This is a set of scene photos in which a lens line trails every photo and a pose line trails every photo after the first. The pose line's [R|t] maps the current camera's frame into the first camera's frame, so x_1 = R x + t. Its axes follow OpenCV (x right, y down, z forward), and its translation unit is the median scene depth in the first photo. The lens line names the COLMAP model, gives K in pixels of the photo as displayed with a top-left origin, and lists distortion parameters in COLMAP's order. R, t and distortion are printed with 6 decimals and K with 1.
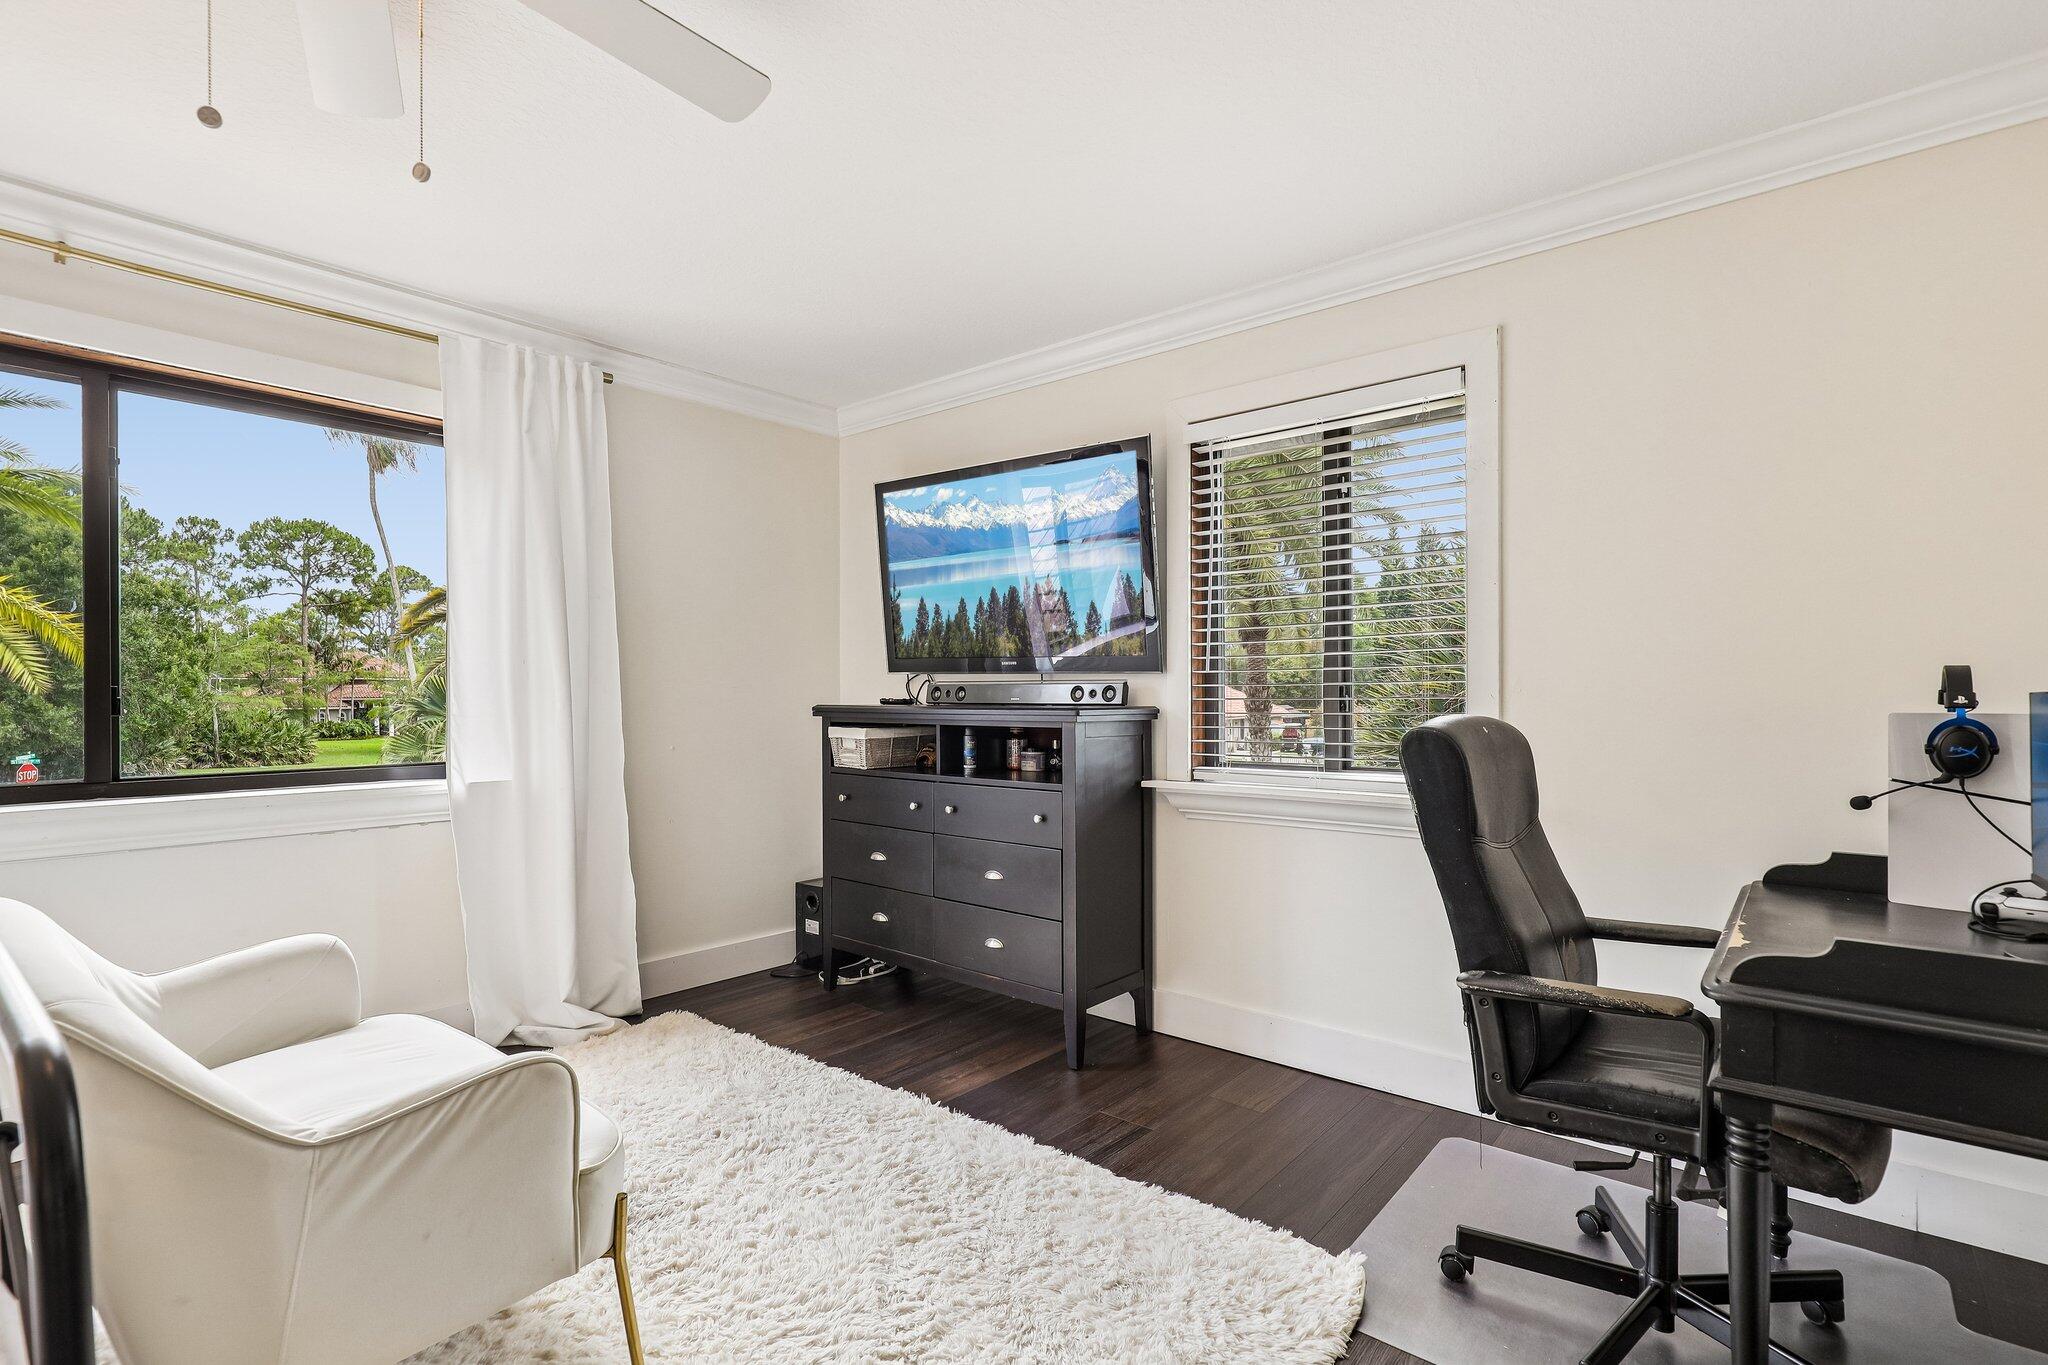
lens RADIAL K [[947.7, 0, 1032.4], [0, 947.7, 683.8], [0, 0, 1]] dist [0.002257, -0.000482]
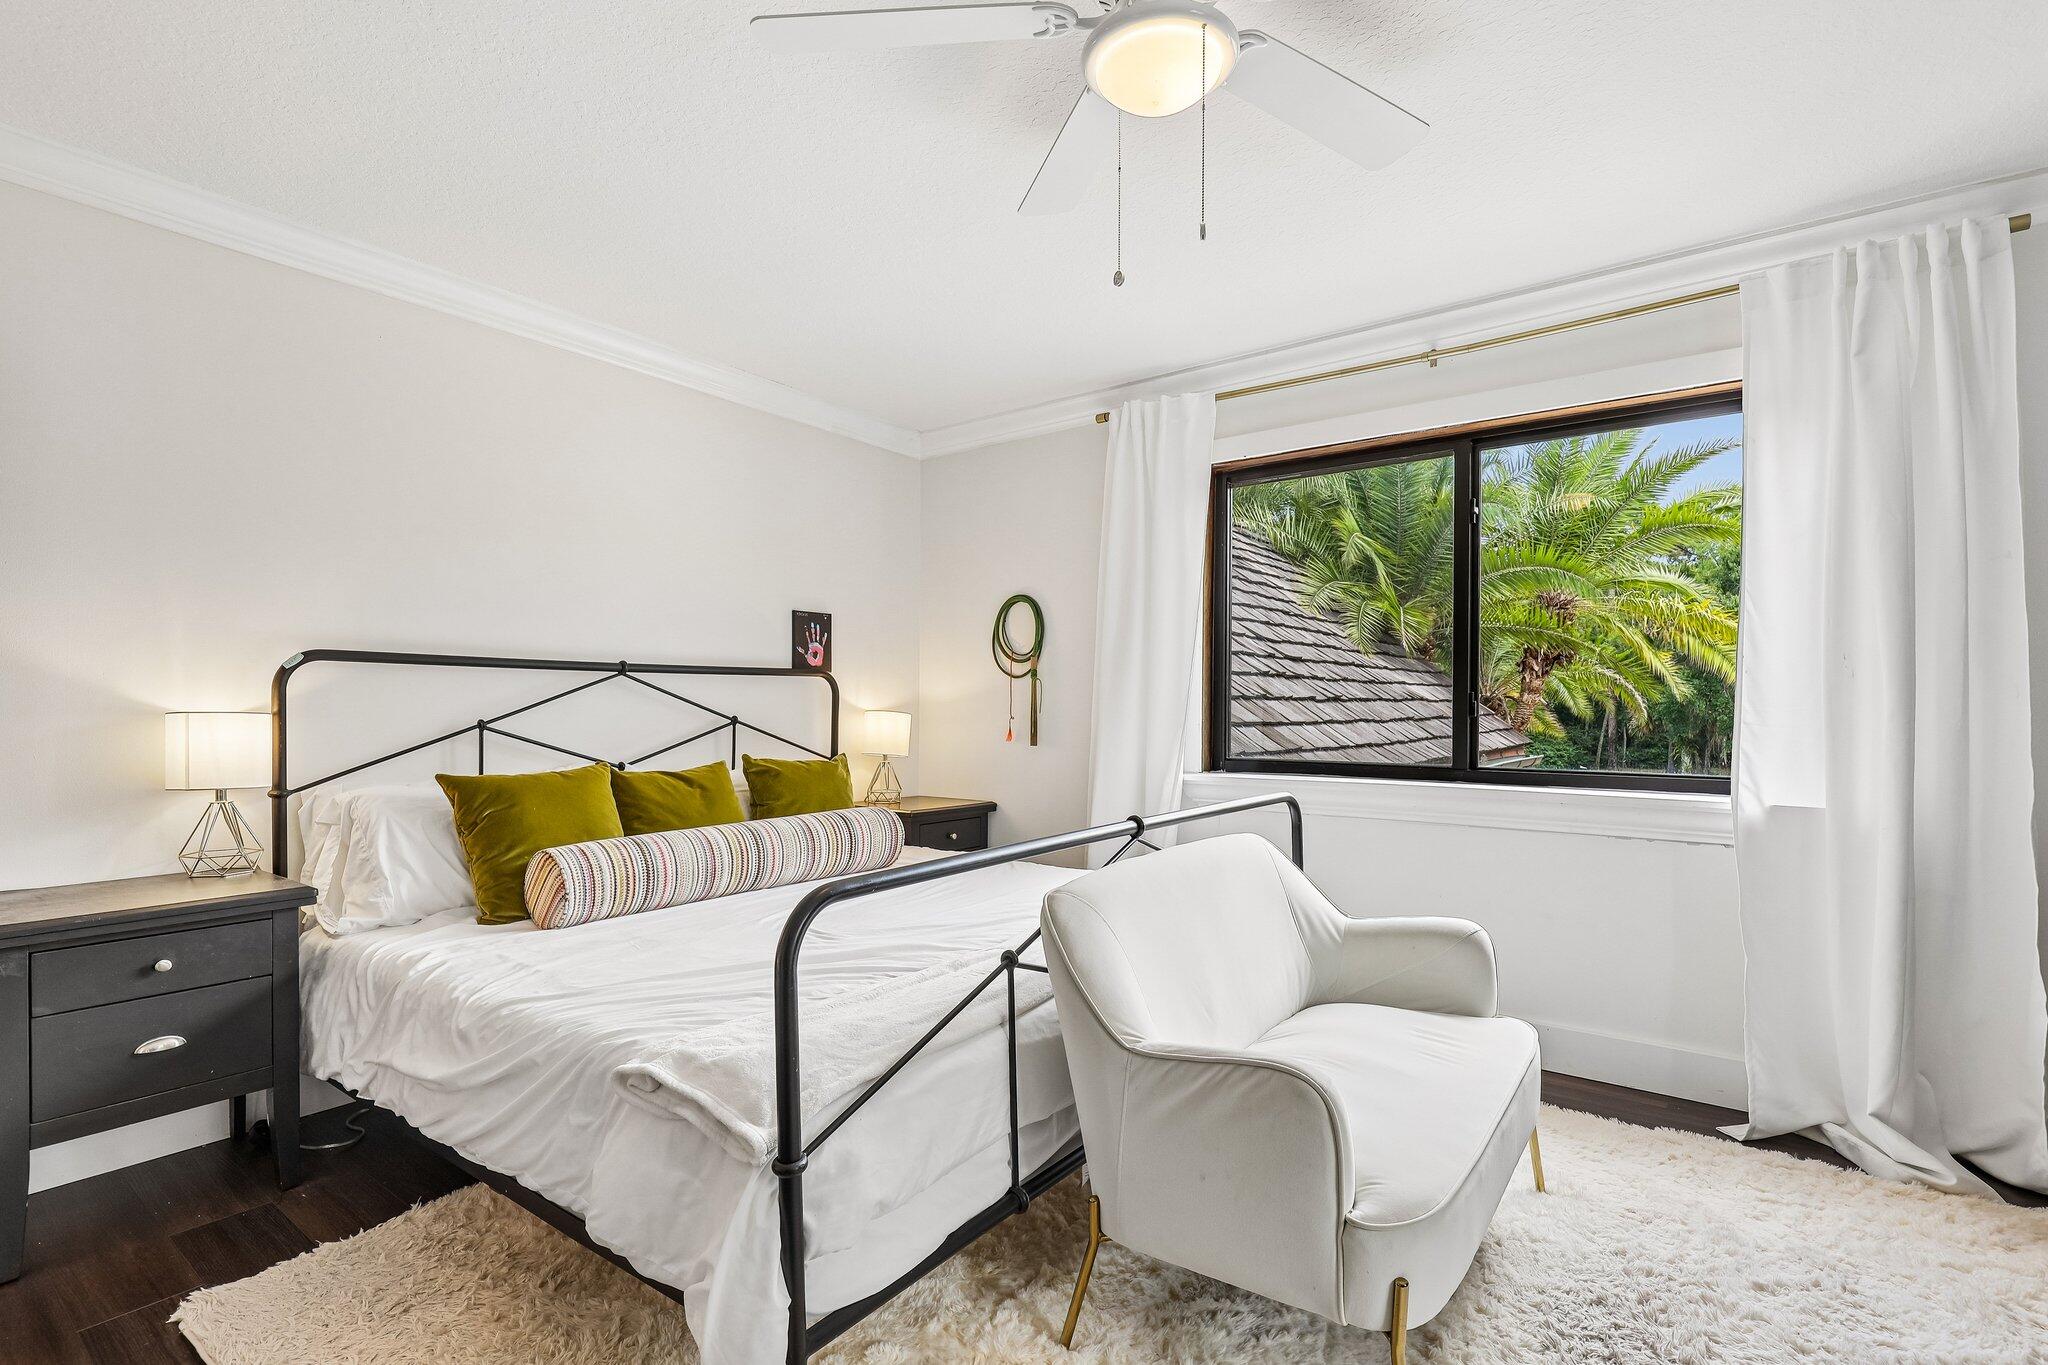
lens RADIAL K [[947.7, 0, 1032.2], [0, 947.7, 701.2], [0, 0, 1]] dist [0.002257, -0.000482]
pose [[0.060389, 0.006758, -0.998152, 0.208556], [0.011890, 0.999901, 0.007489, -0.000755], [0.998104, -0.012321, 0.060303, 0.314259]]
